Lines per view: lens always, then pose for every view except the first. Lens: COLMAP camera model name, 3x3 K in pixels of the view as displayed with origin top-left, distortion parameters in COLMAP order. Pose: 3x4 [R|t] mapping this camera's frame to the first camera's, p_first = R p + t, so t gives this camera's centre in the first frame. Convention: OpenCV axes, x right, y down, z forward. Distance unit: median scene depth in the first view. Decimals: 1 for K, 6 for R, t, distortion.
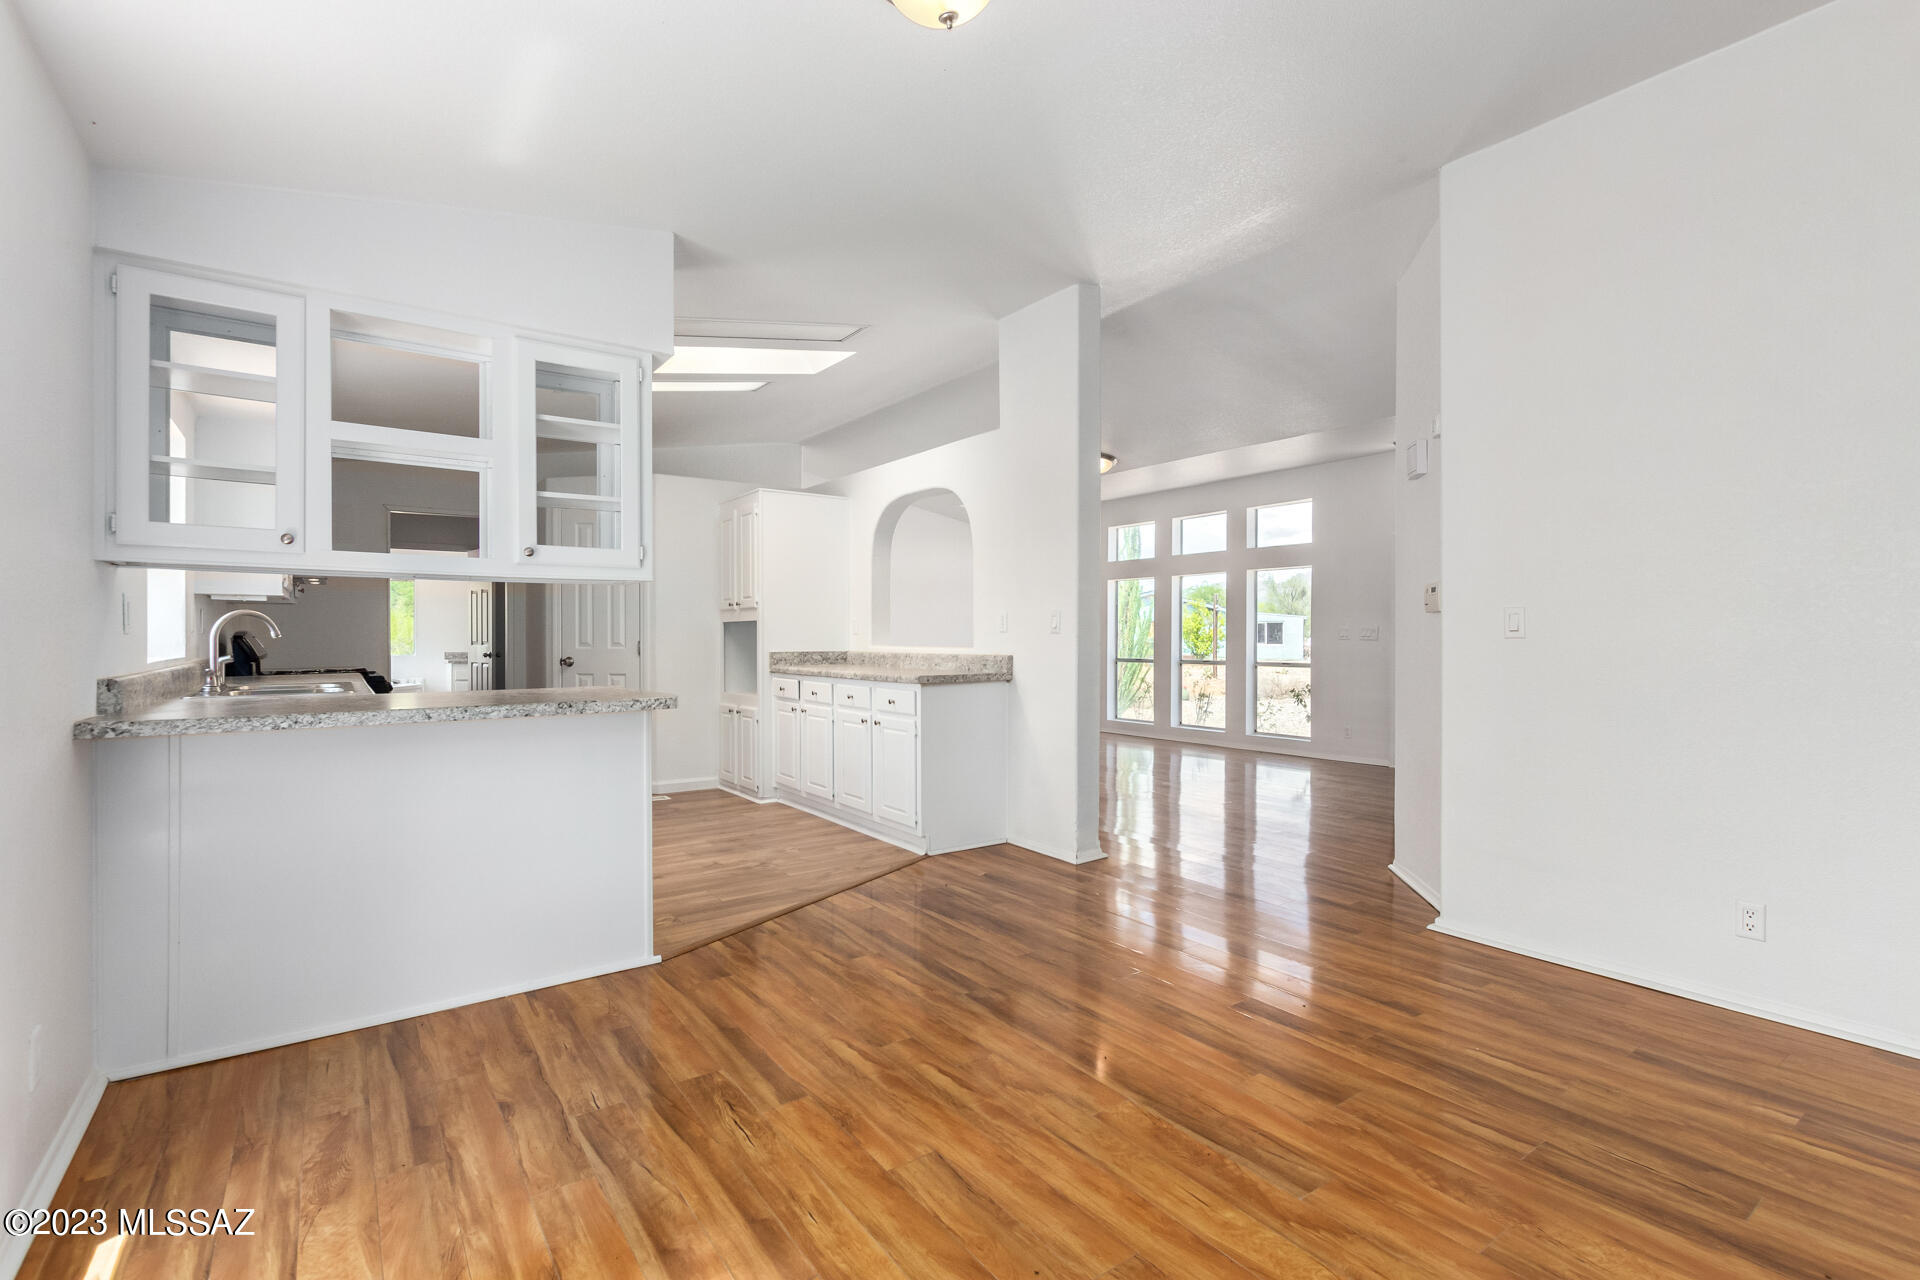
lens RADIAL K [[883.1, 0, 960.6], [0, 883.1, 639.3], [0, 0, 1]] dist [0.020436, -0.000175]
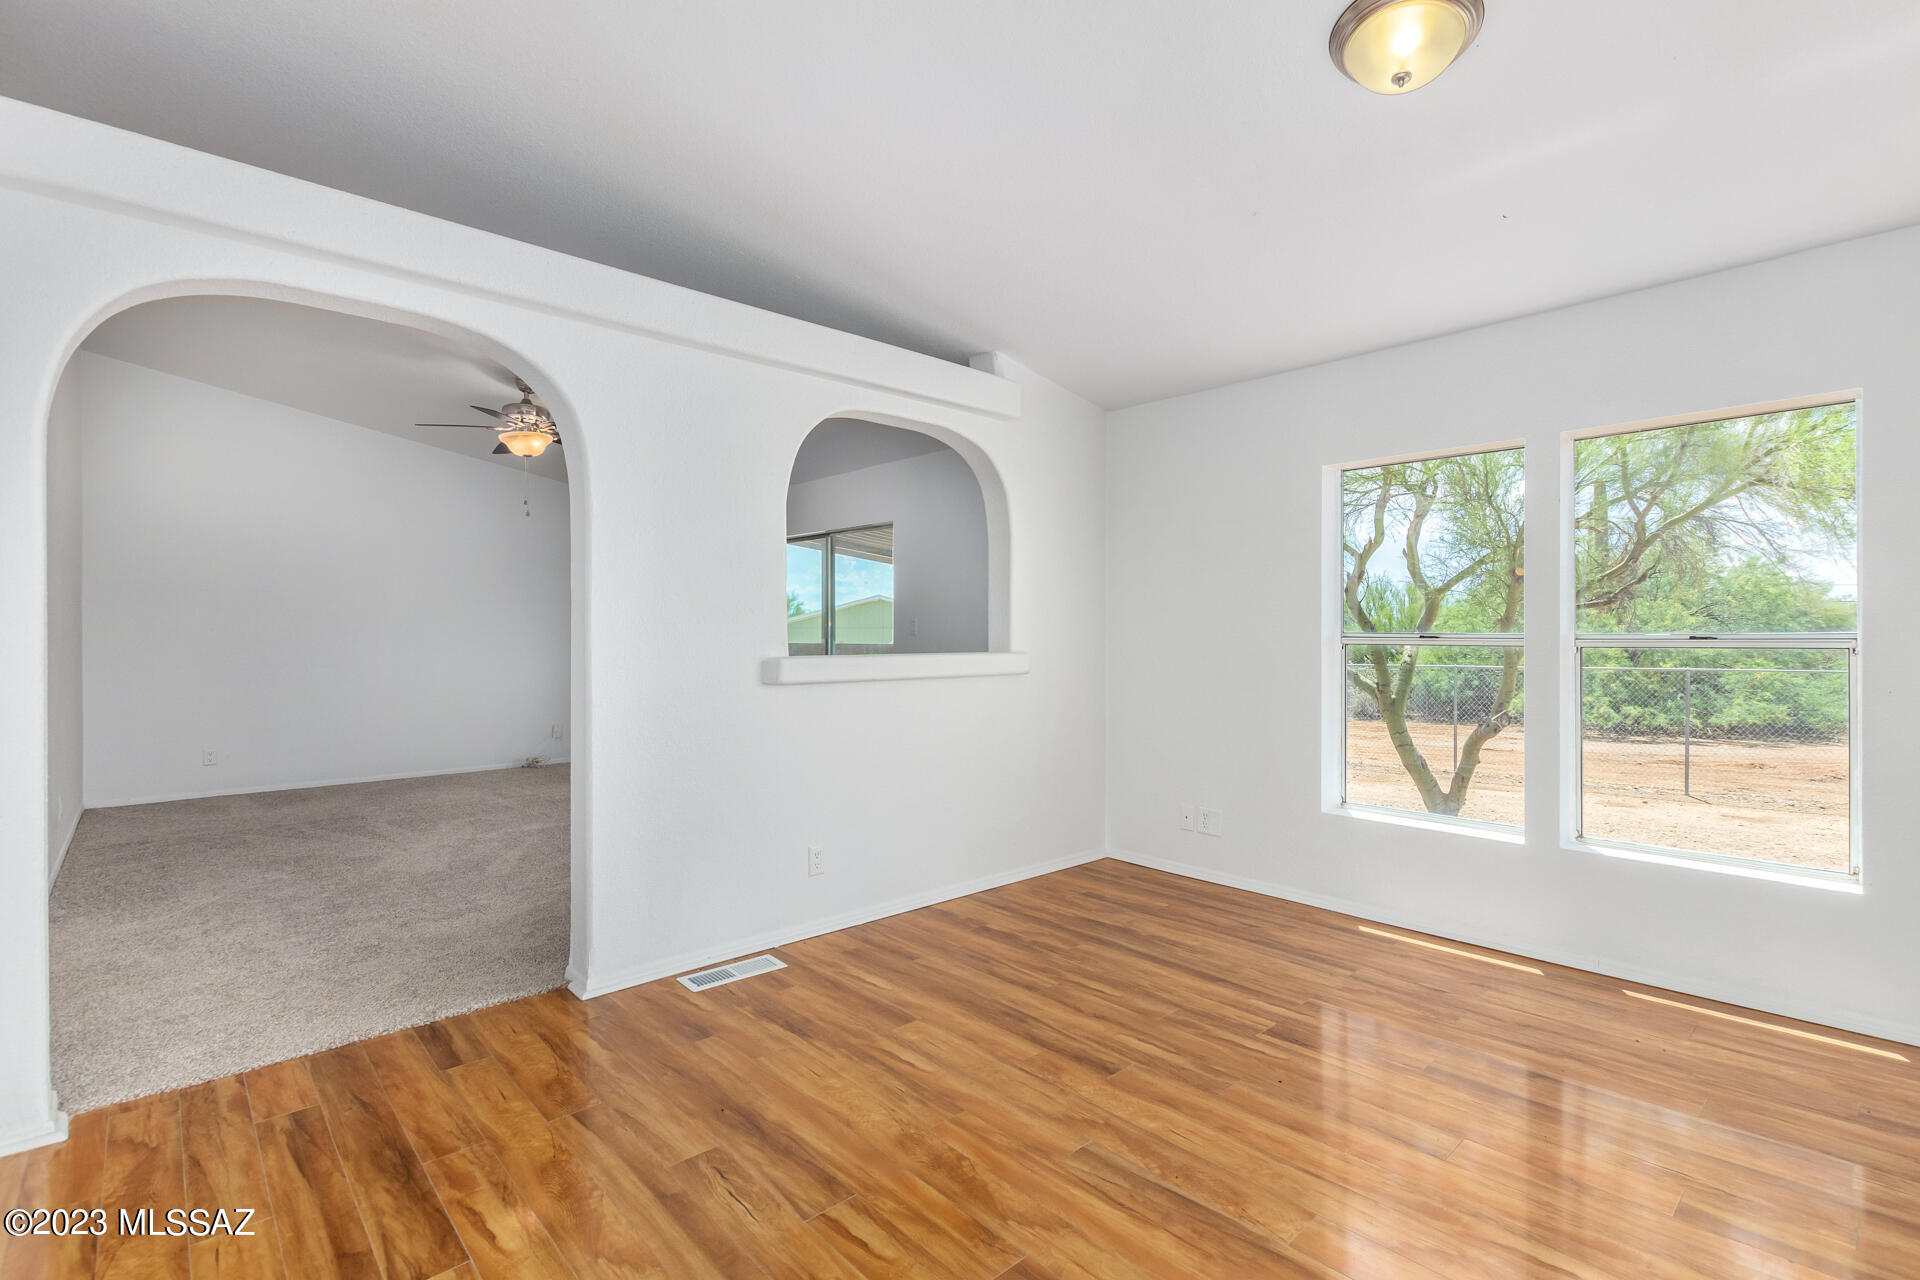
lens RADIAL K [[883.1, 0, 964.9], [0, 883.1, 639.3], [0, 0, 1]] dist [0.020436, -0.000175]
pose [[-0.992620, -0.007036, -0.121058, 0.701457], [-0.007871, 0.999948, 0.006422, -0.005358], [0.121007, 0.007327, -0.992625, 2.153632]]
